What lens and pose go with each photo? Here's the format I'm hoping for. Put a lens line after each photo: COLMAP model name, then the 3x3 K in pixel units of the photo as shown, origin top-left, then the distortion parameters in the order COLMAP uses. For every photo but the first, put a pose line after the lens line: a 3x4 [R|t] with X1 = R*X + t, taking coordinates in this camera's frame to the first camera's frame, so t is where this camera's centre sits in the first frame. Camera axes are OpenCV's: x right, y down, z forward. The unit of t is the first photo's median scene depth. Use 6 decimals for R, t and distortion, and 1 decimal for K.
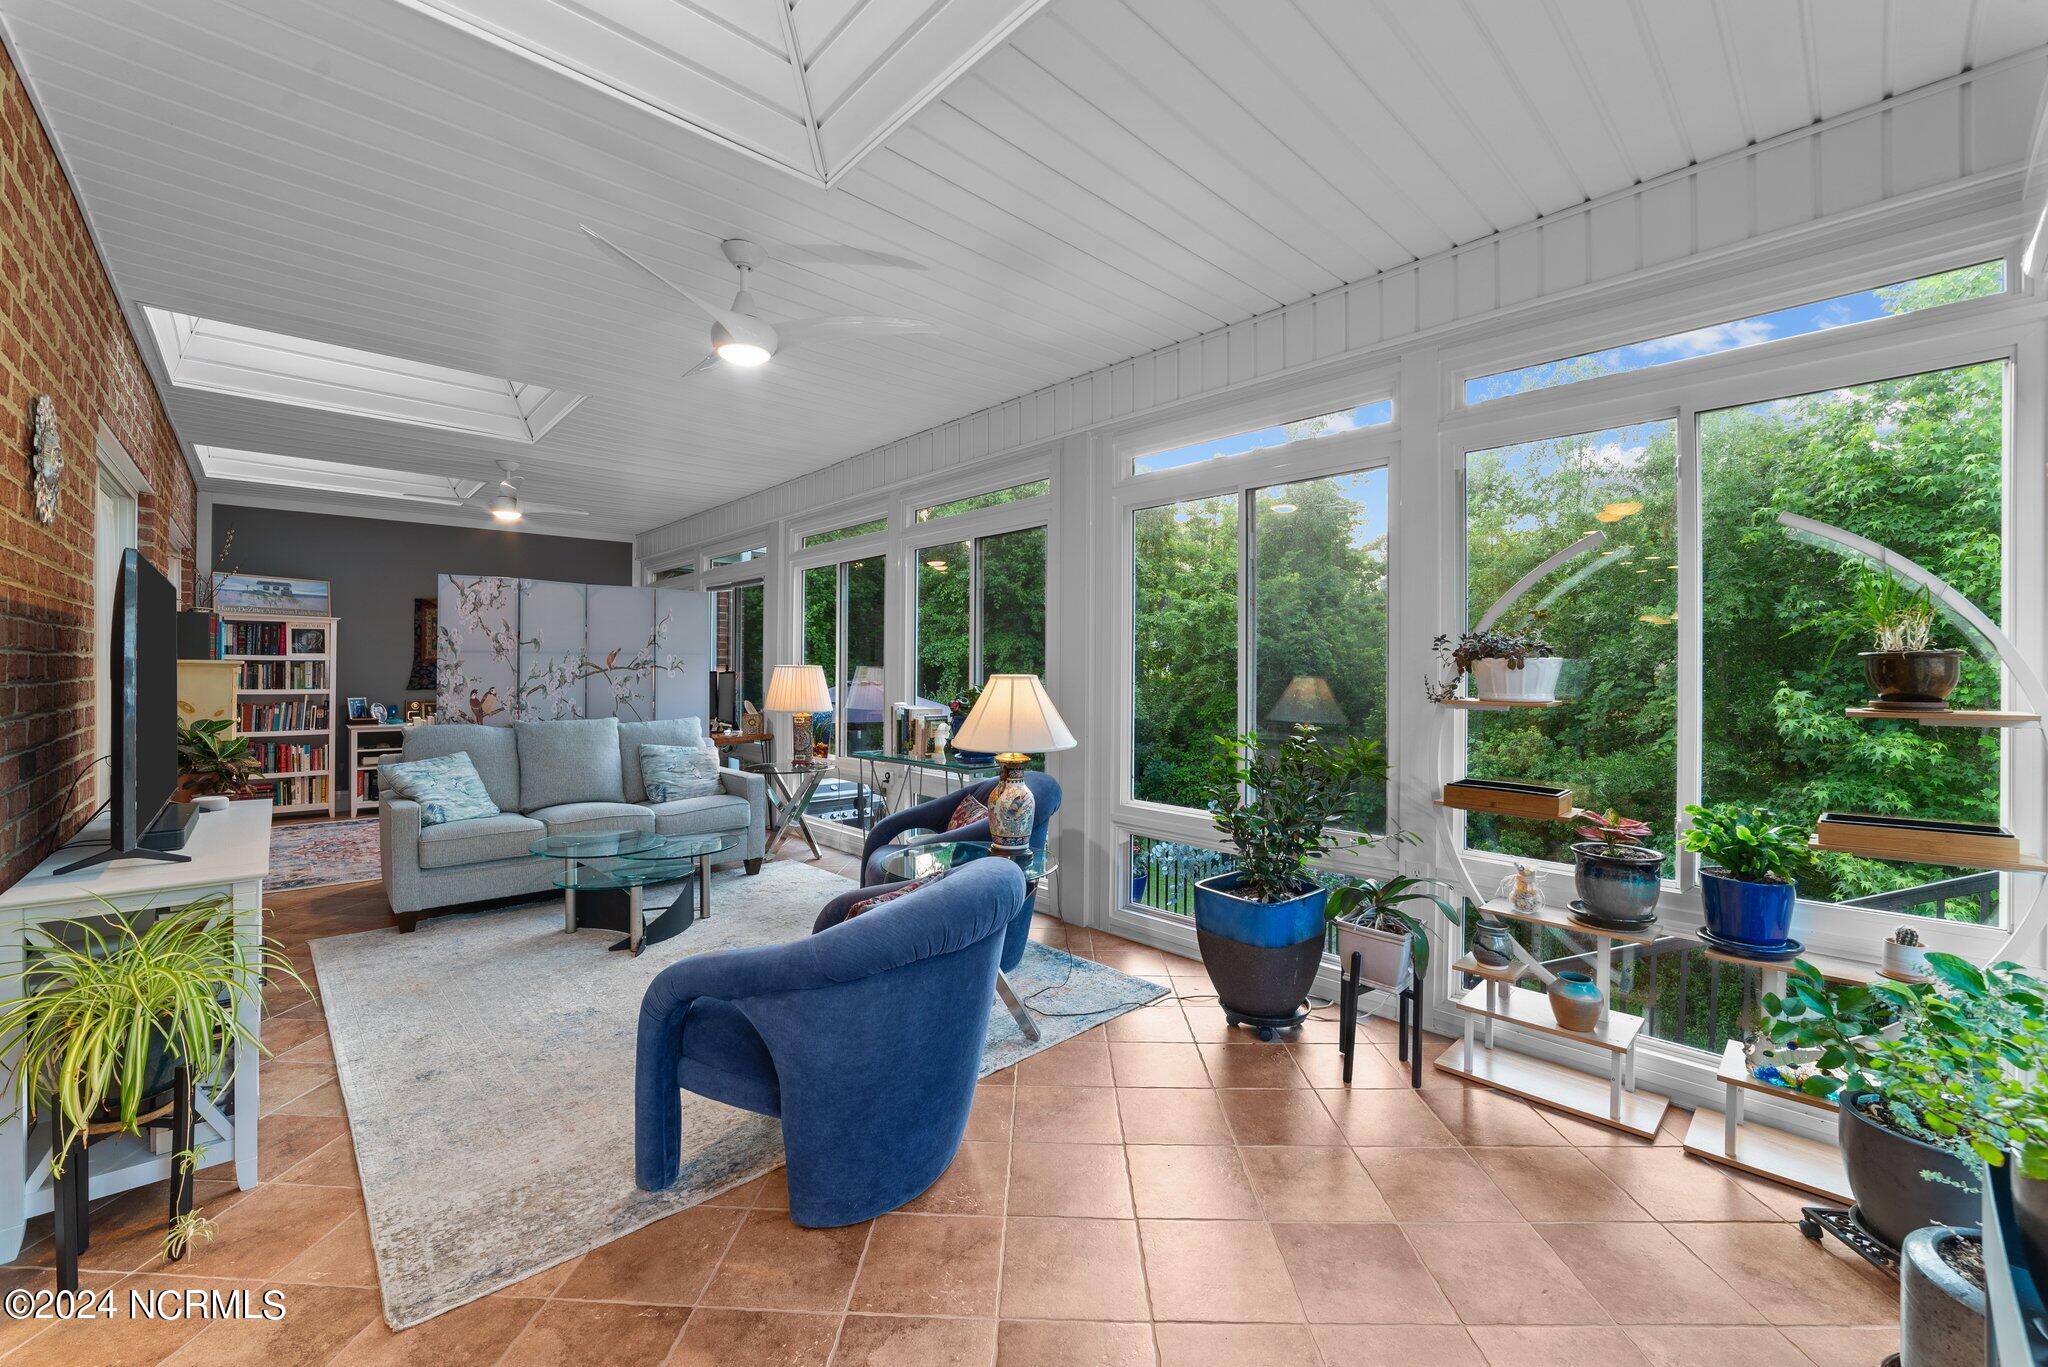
lens RADIAL K [[810.5, 0, 1024.3], [0, 810.5, 672.6], [0, 0, 1]] dist [-0.021620, 0.000897]
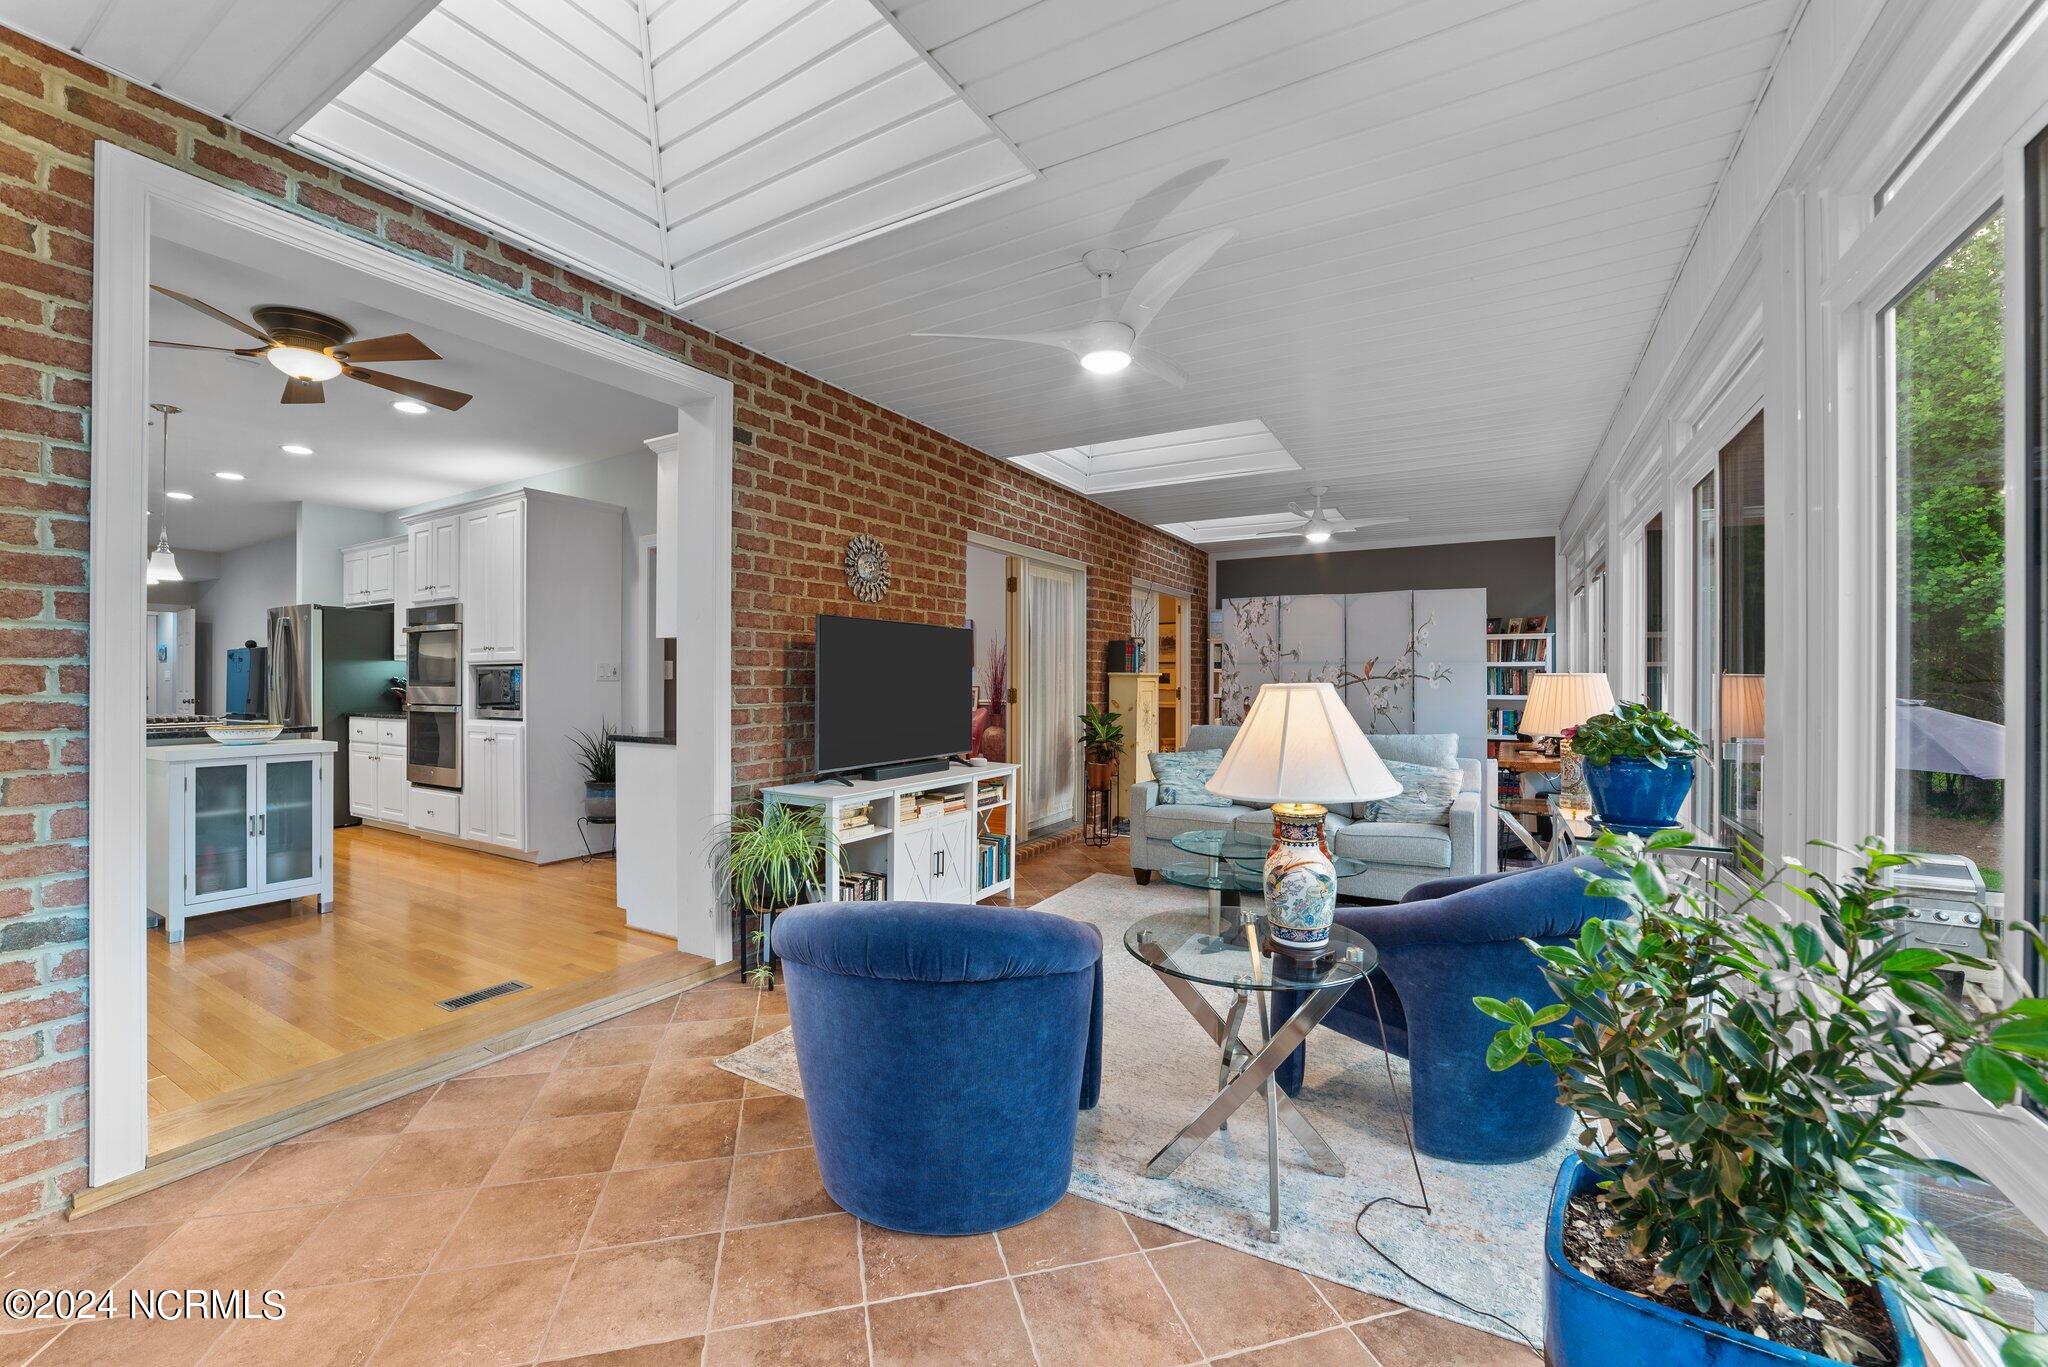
lens RADIAL K [[810.5, 0, 1020.6], [0, 810.5, 681.0], [0, 0, 1]] dist [-0.021620, 0.000897]
pose [[0.286495, 0.002123, -0.958079, 0.333218], [-0.004625, 0.999989, 0.000833, -0.000412], [0.958071, 0.004192, 0.286502, 0.354304]]
